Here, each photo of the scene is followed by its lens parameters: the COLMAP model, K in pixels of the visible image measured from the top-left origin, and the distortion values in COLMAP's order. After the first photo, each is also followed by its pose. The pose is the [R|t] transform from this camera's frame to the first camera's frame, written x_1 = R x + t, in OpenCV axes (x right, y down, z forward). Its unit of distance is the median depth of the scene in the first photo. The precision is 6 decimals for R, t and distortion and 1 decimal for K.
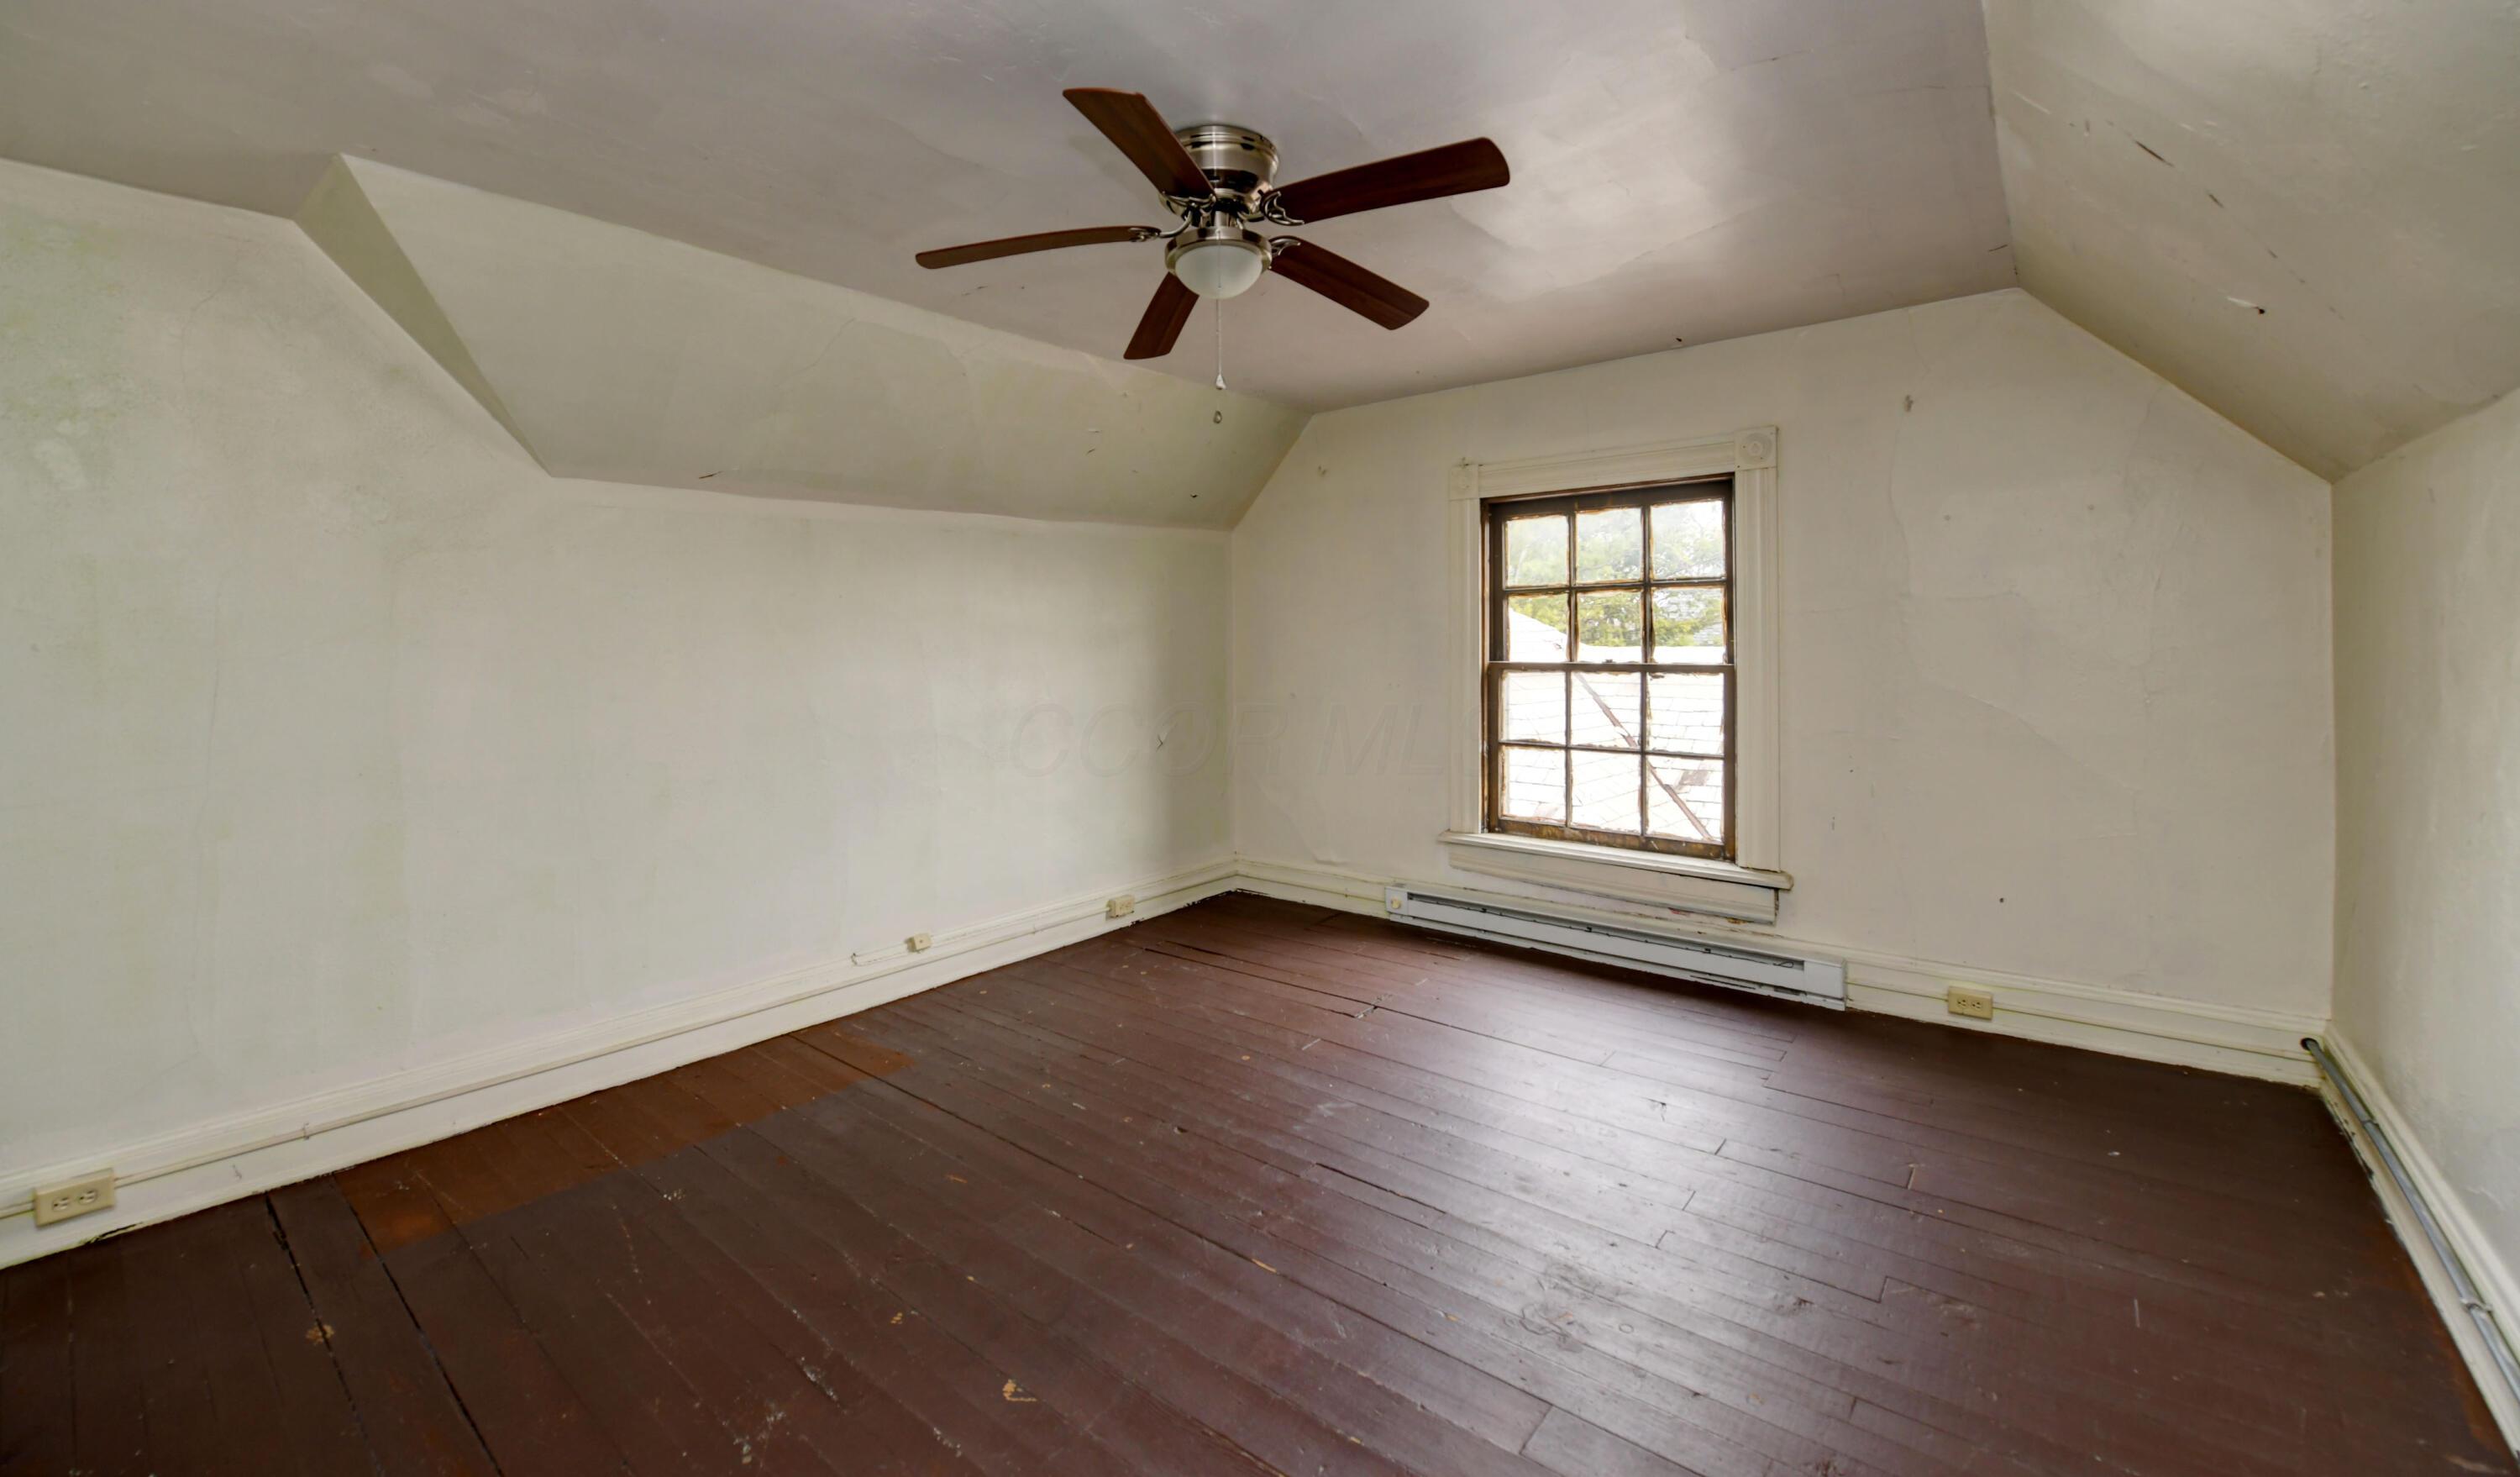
lens RADIAL K [[1000.9, 0, 1267.2], [0, 1000.9, 626.5], [0, 0, 1]] dist [-0.000488, -0.005320]
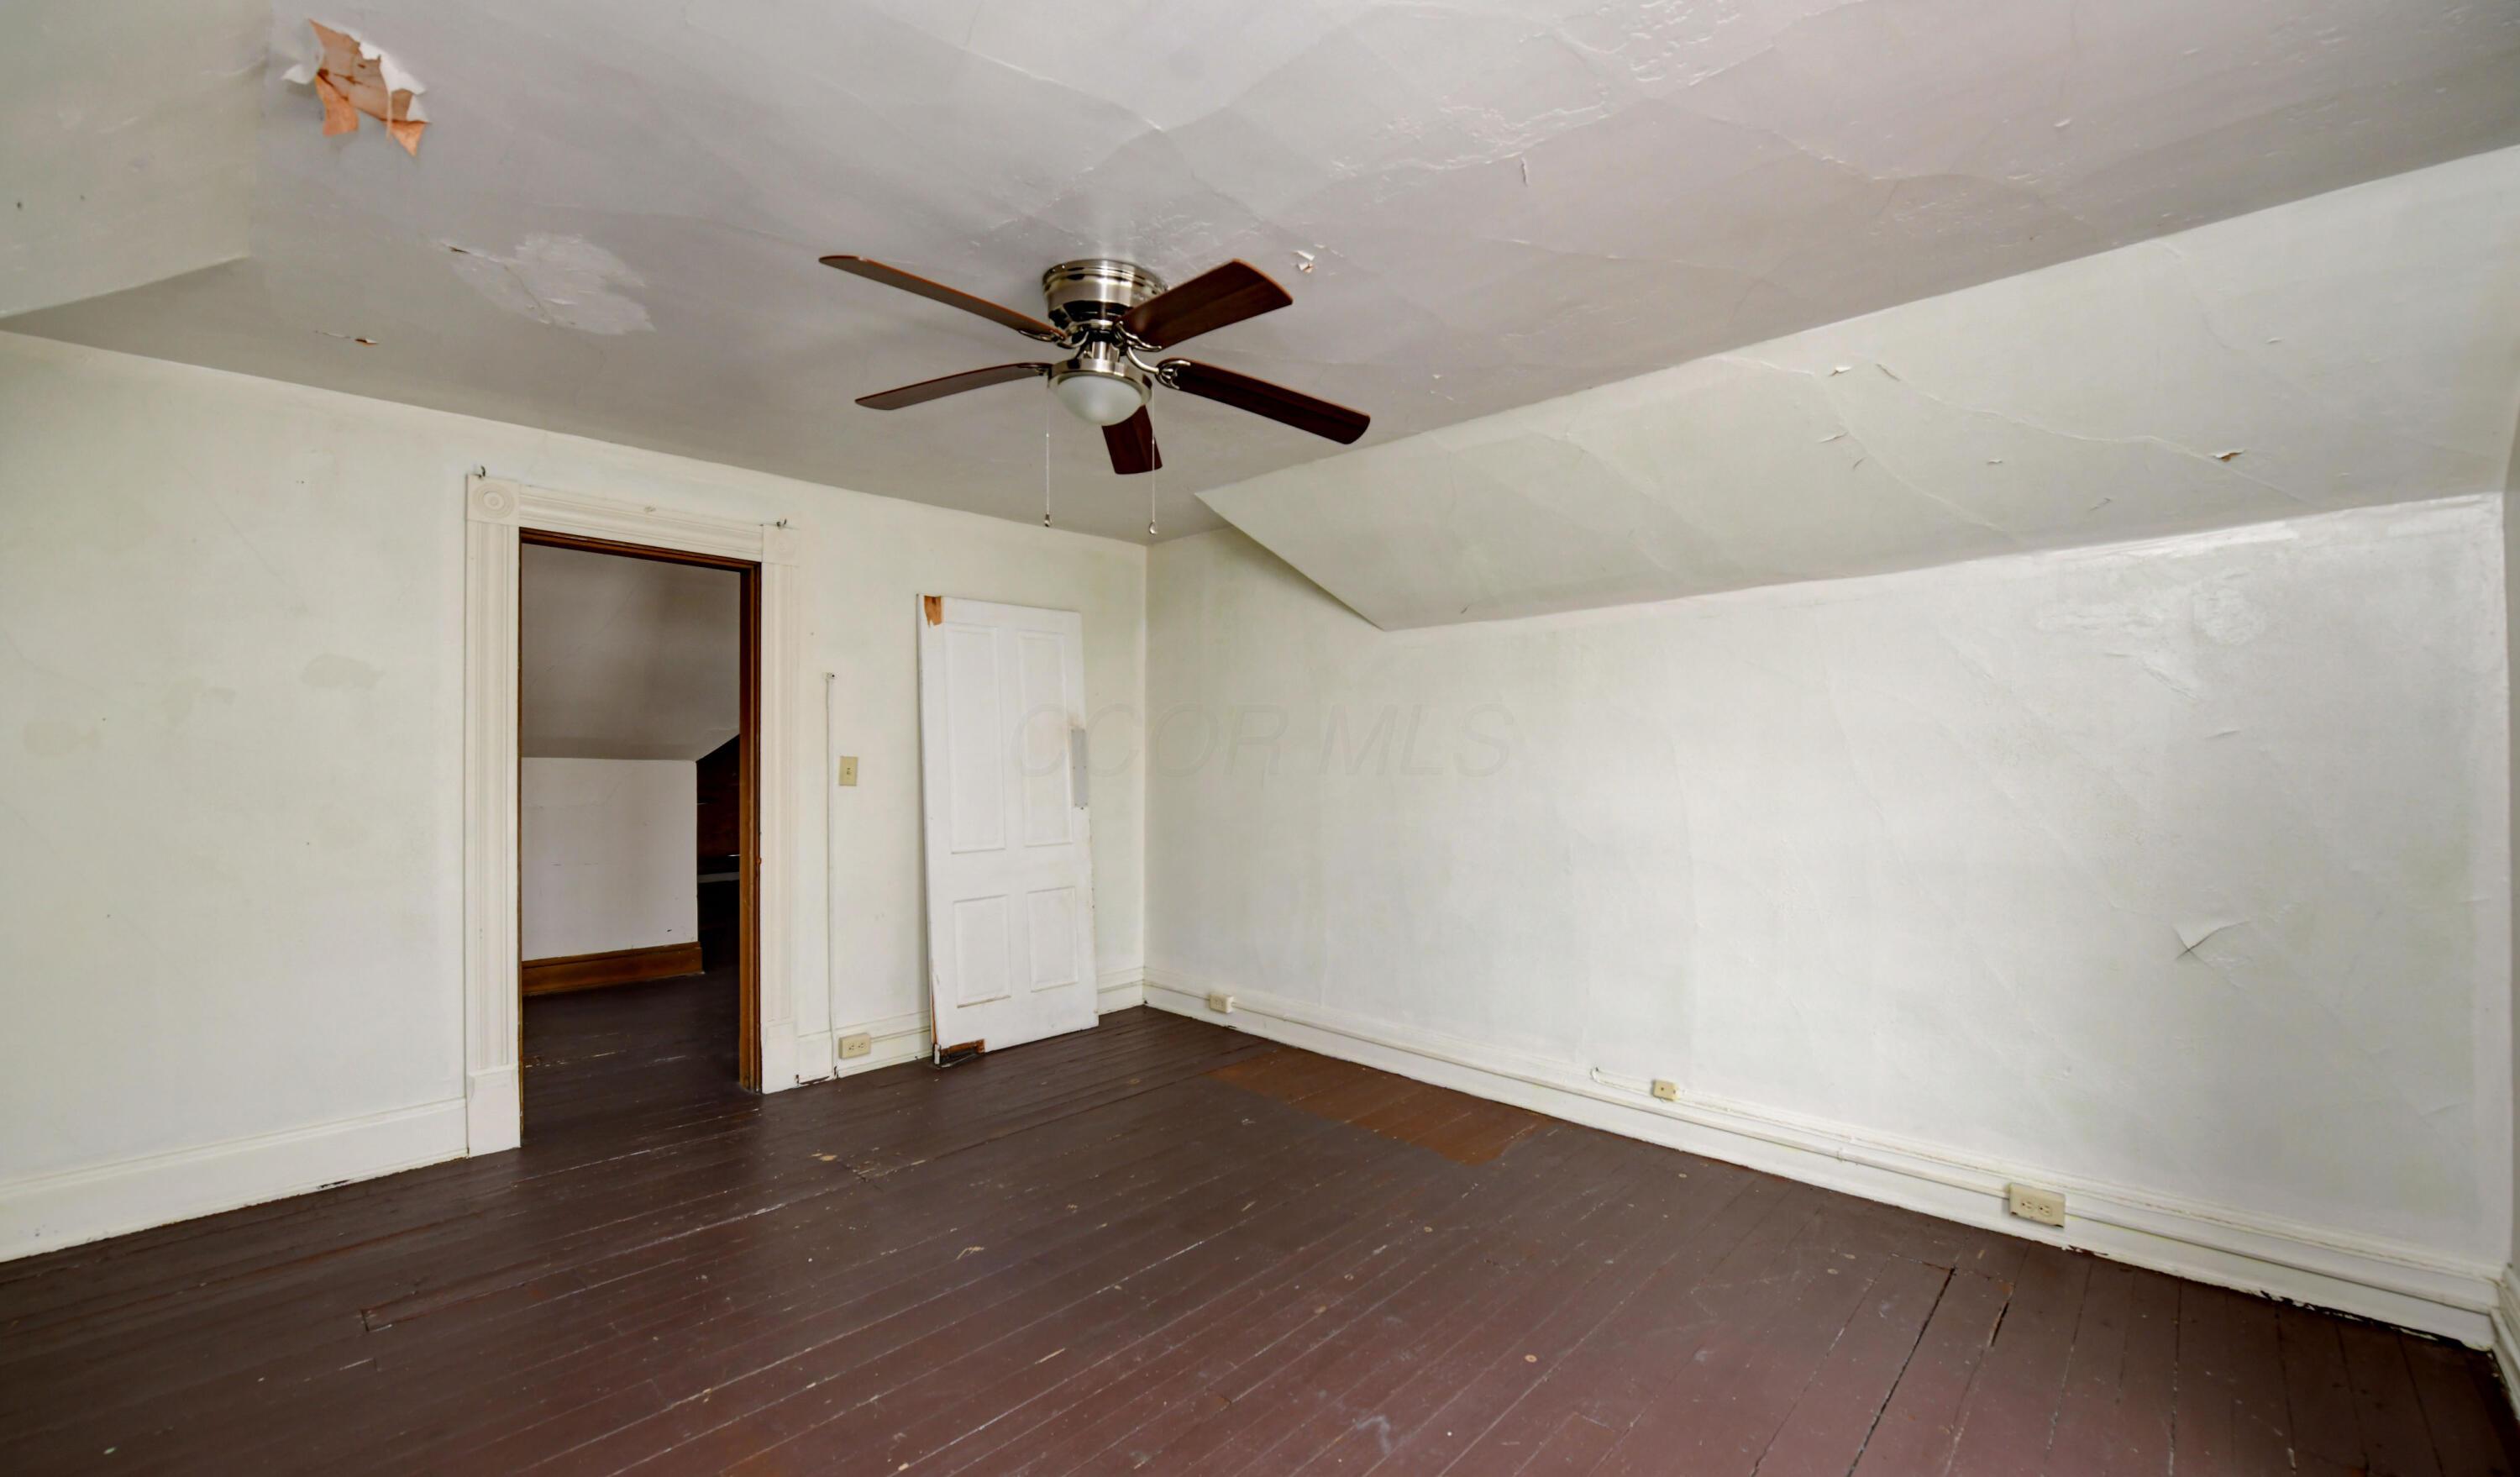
lens RADIAL K [[1007.0, 0, 1275.8], [0, 1007.0, 724.6], [0, 0, 1]] dist [-0.000230, -0.007886]
pose [[-0.077737, -0.021471, -0.996743, 0.520859], [0.014205, 0.999643, -0.022642, 0.009597], [0.996873, -0.015919, -0.077404, 0.674303]]
